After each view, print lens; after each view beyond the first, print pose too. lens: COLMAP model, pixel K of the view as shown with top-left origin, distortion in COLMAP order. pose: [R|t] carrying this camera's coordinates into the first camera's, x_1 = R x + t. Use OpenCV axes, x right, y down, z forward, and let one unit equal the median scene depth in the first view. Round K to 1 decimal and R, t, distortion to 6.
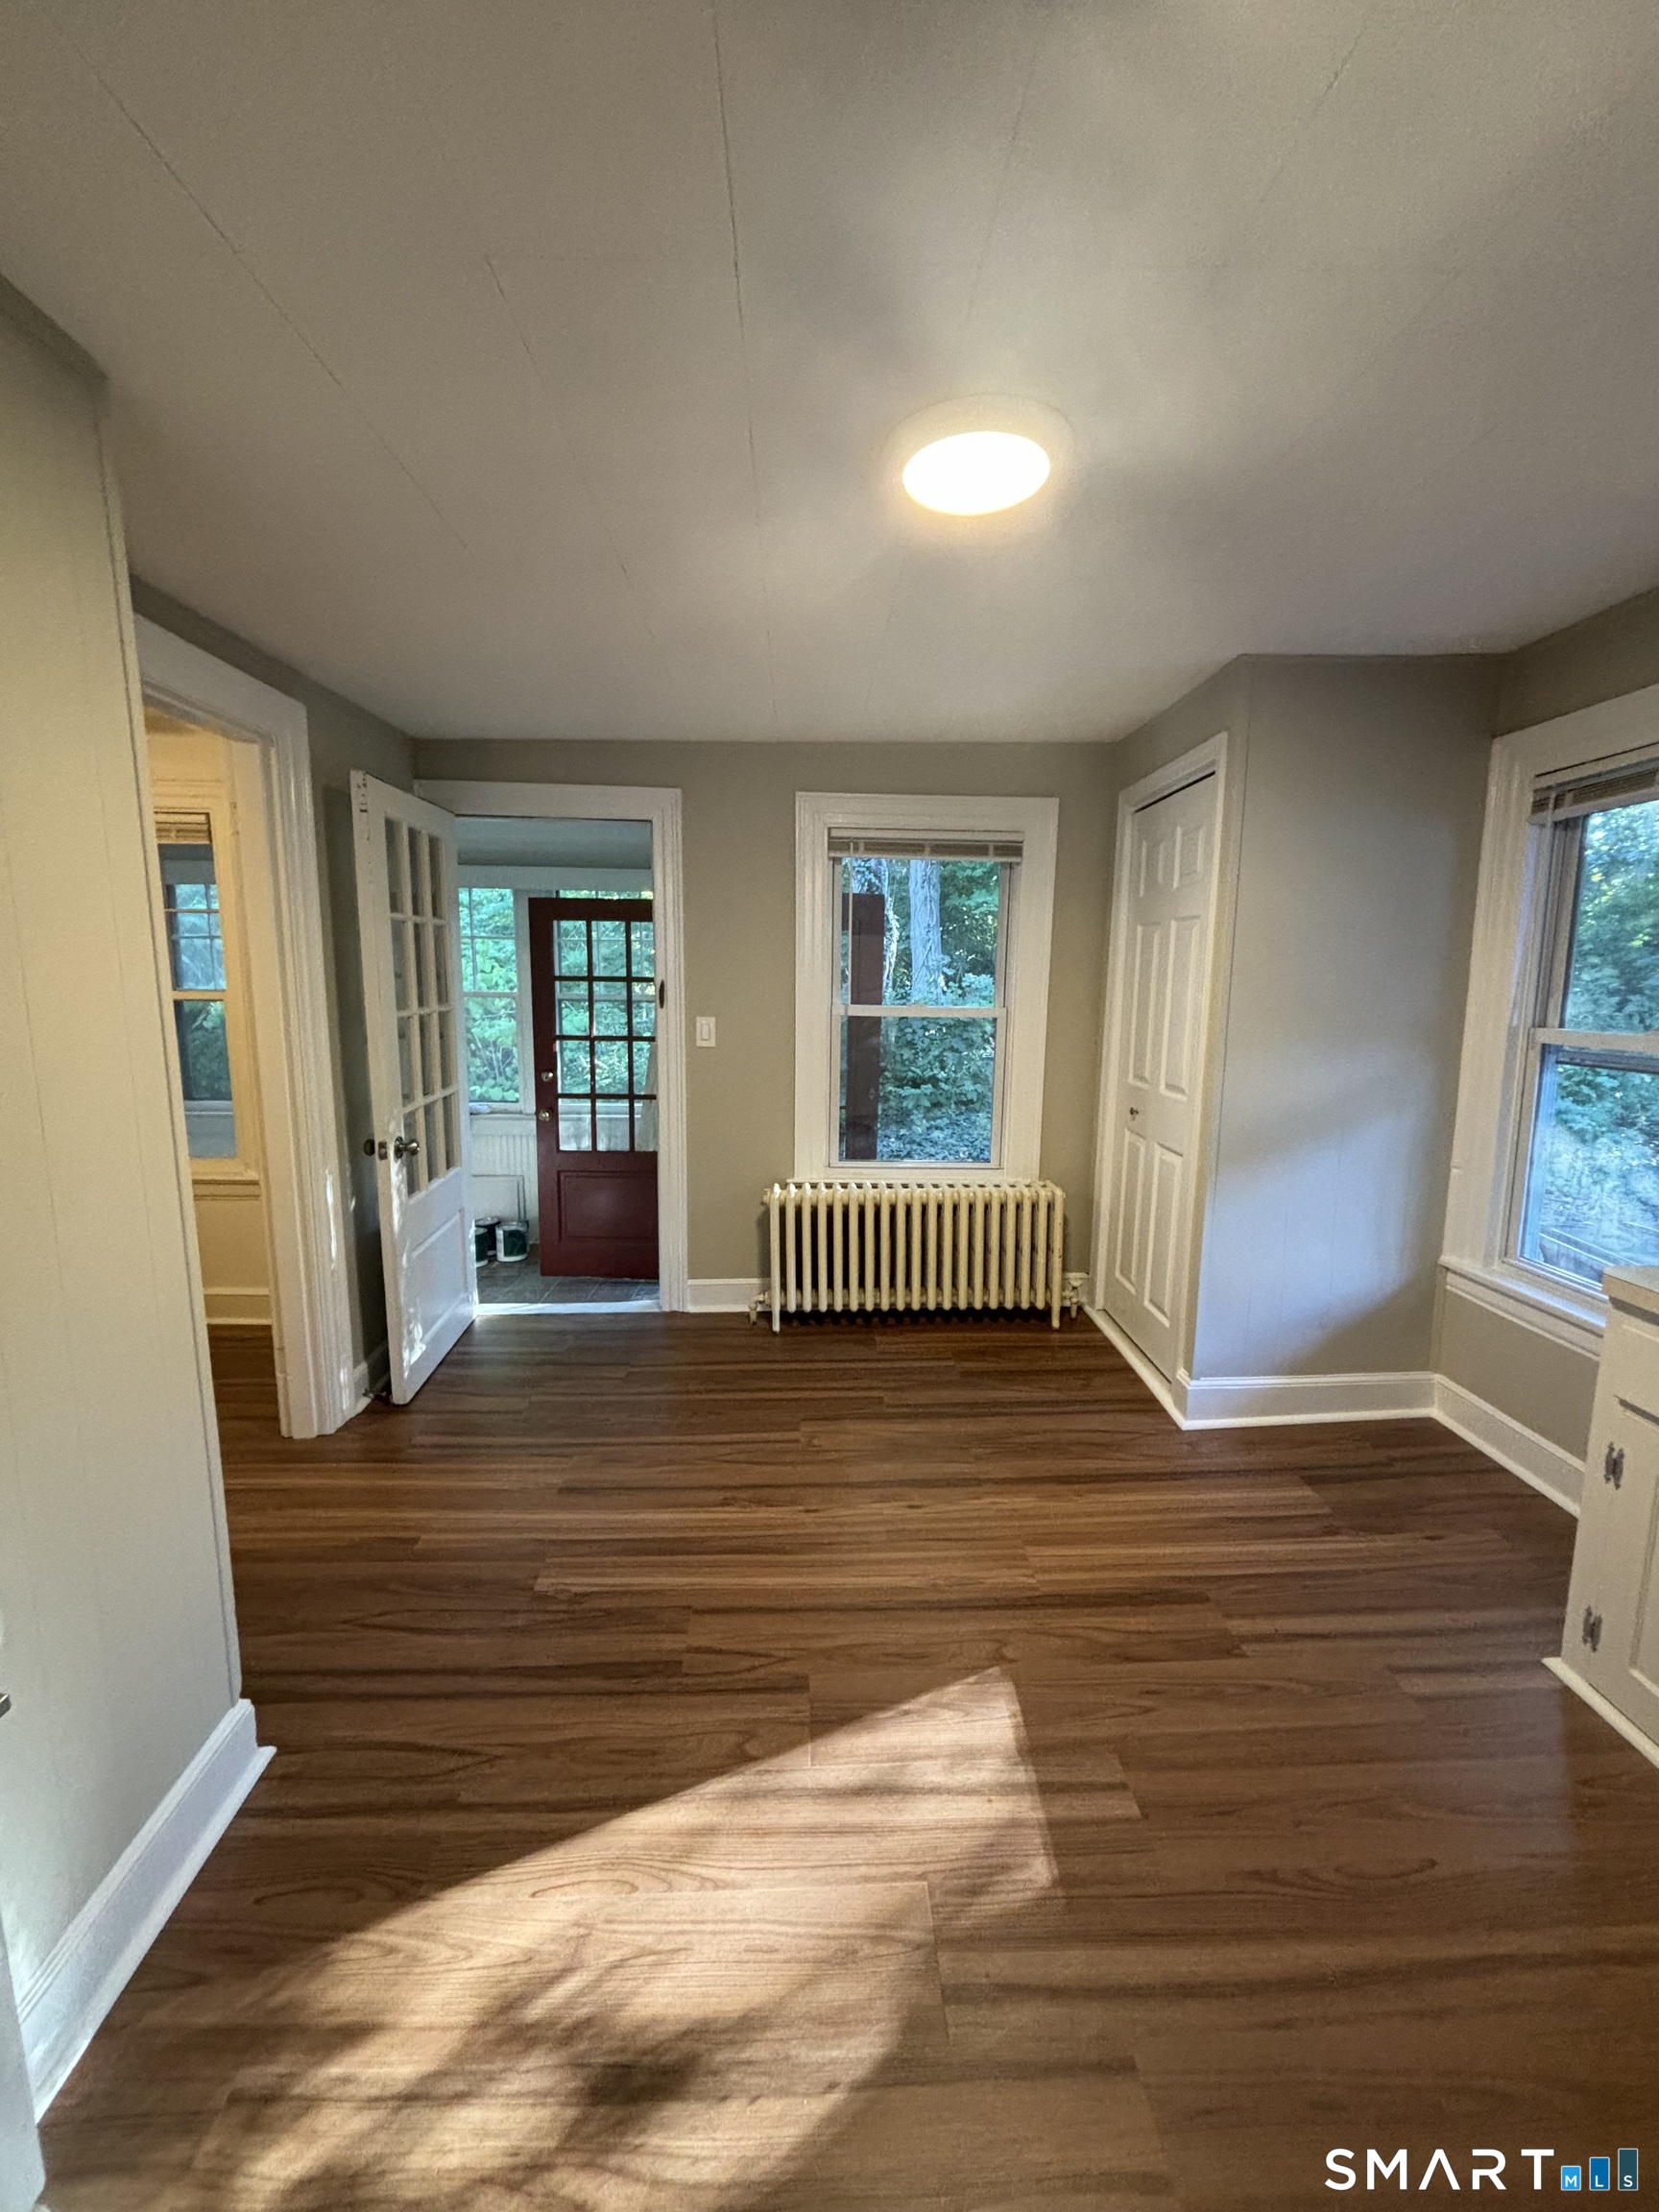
lens RADIAL K [[887.6, 0, 831.8], [0, 887.6, 1106.8], [0, 0, 1]] dist [0.001622, 0.000129]
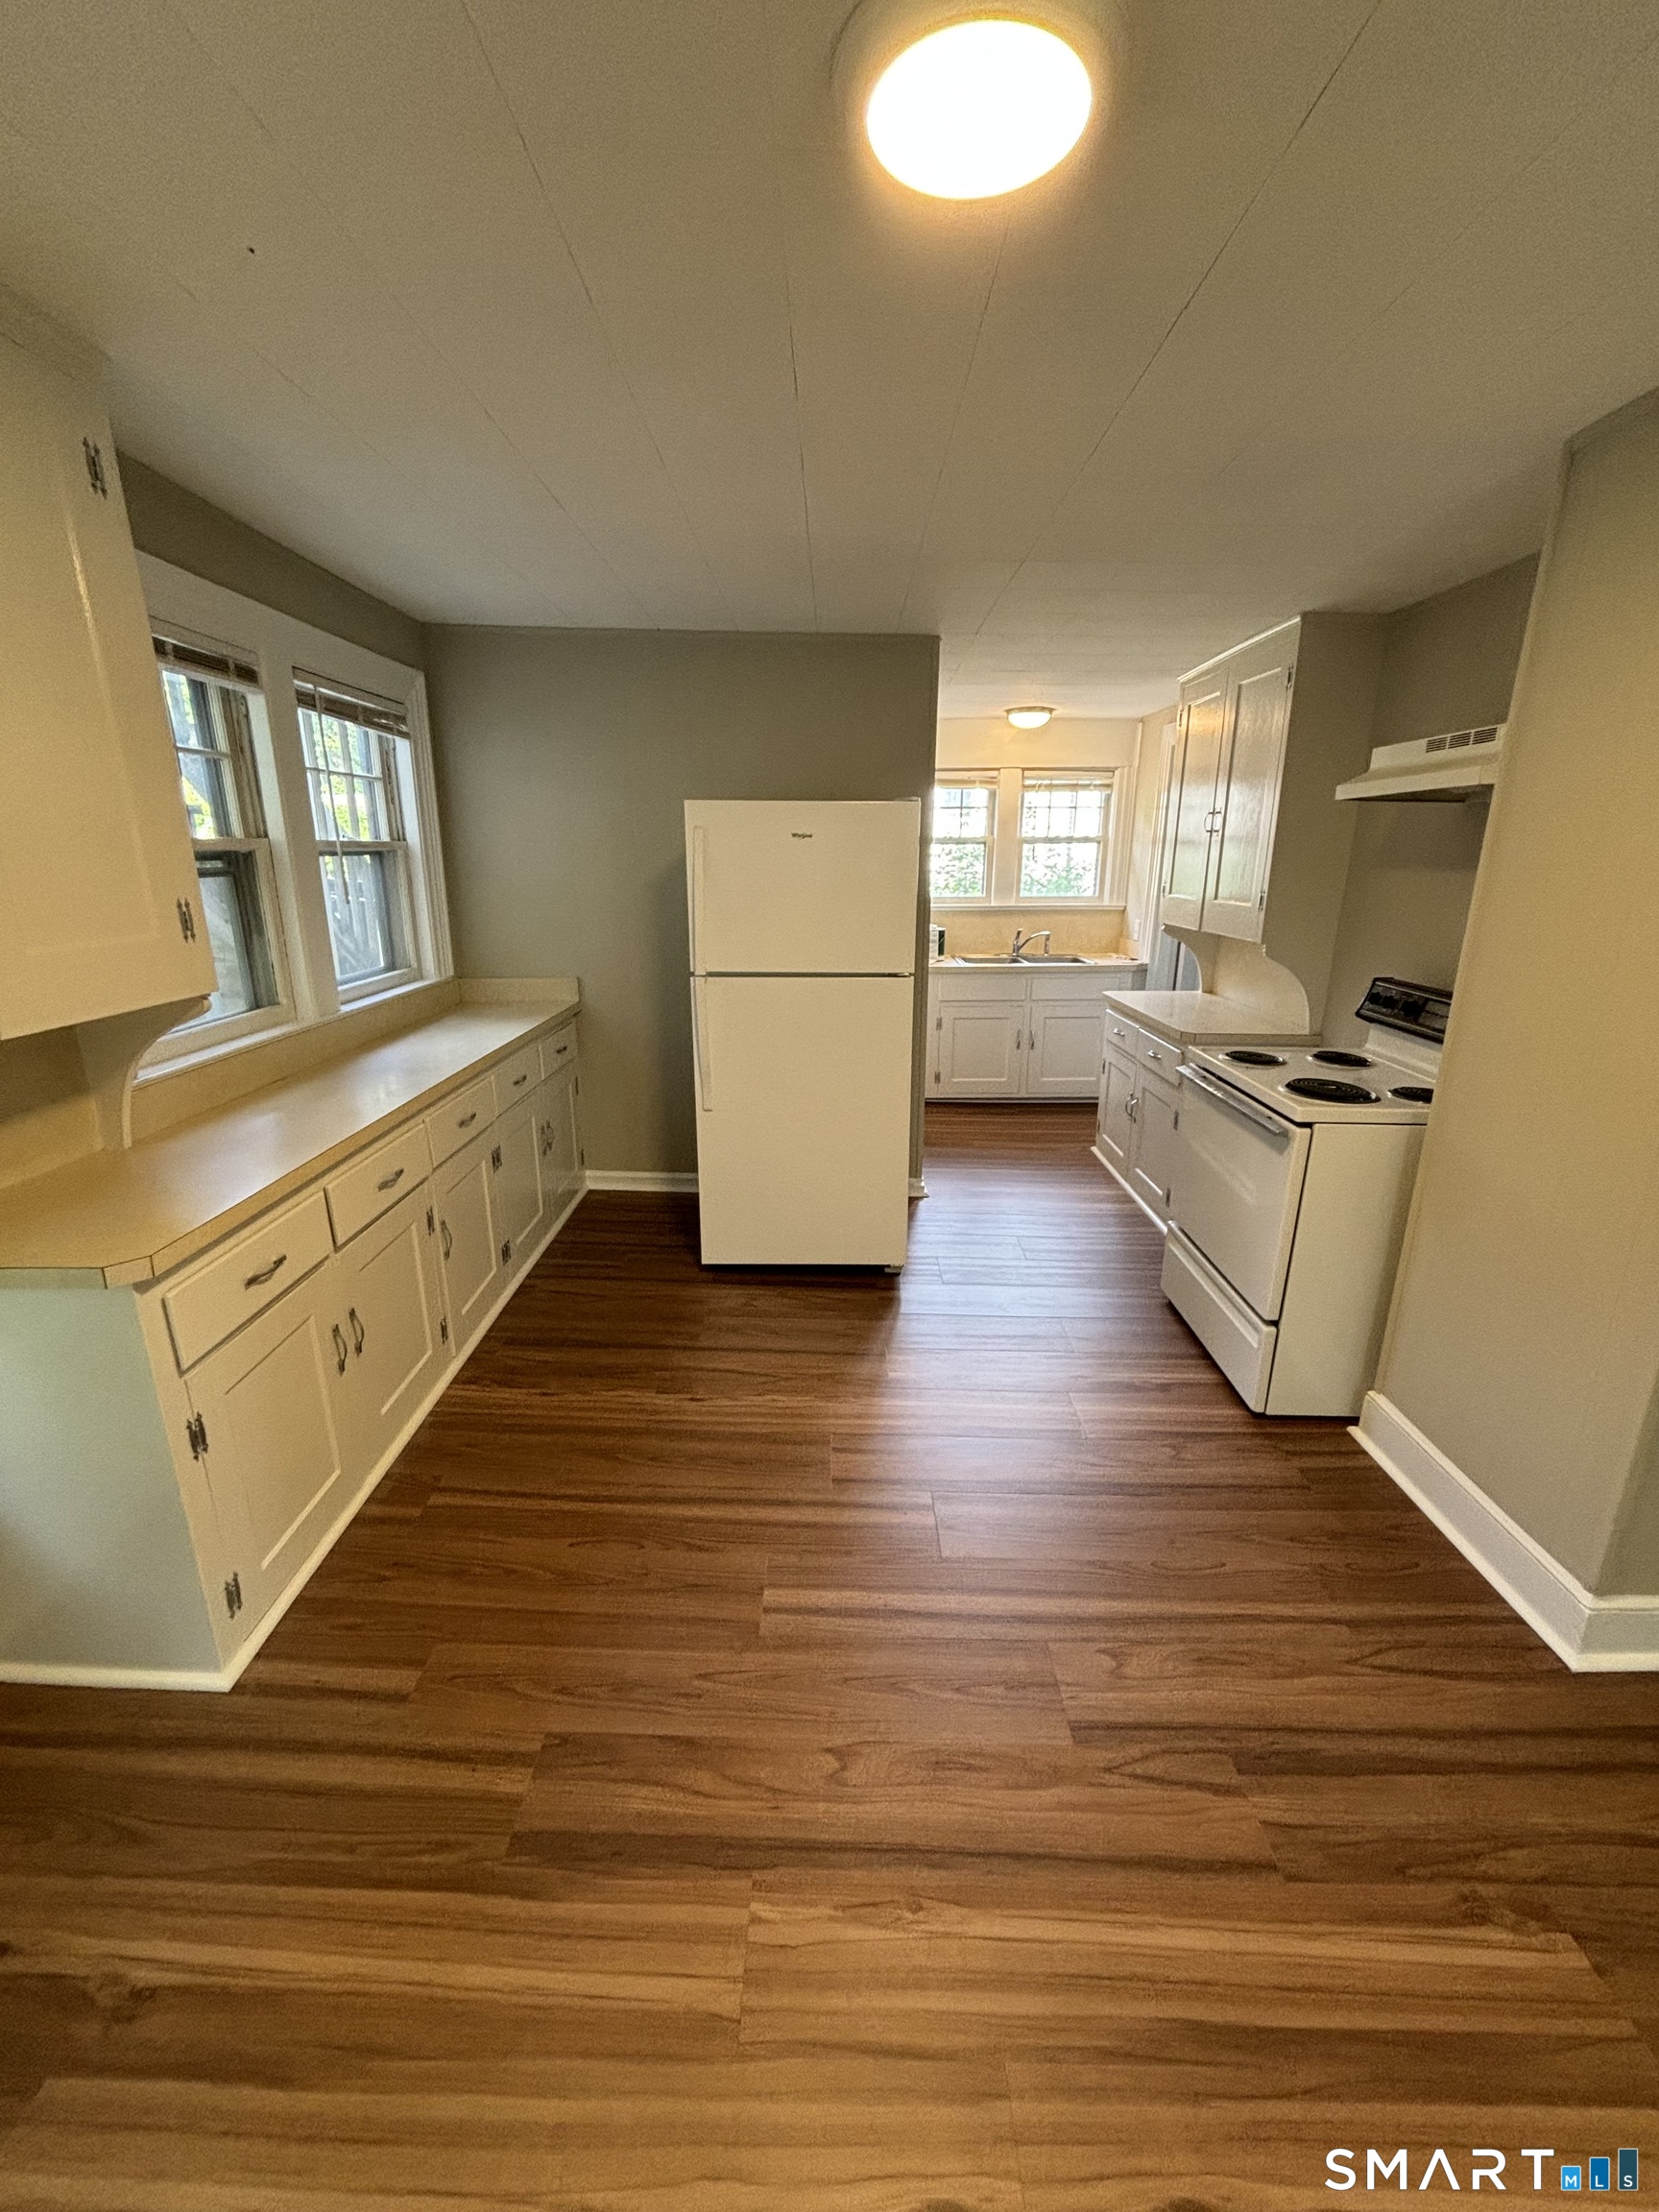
lens RADIAL K [[887.6, 0, 826.3], [0, 887.6, 1112.3], [0, 0, 1]] dist [0.001622, 0.000129]
pose [[-0.998730, -0.015448, 0.047963, 0.174021], [0.005678, 0.911280, 0.411748, -0.251920], [-0.050069, 0.411497, -0.910035, 1.504971]]
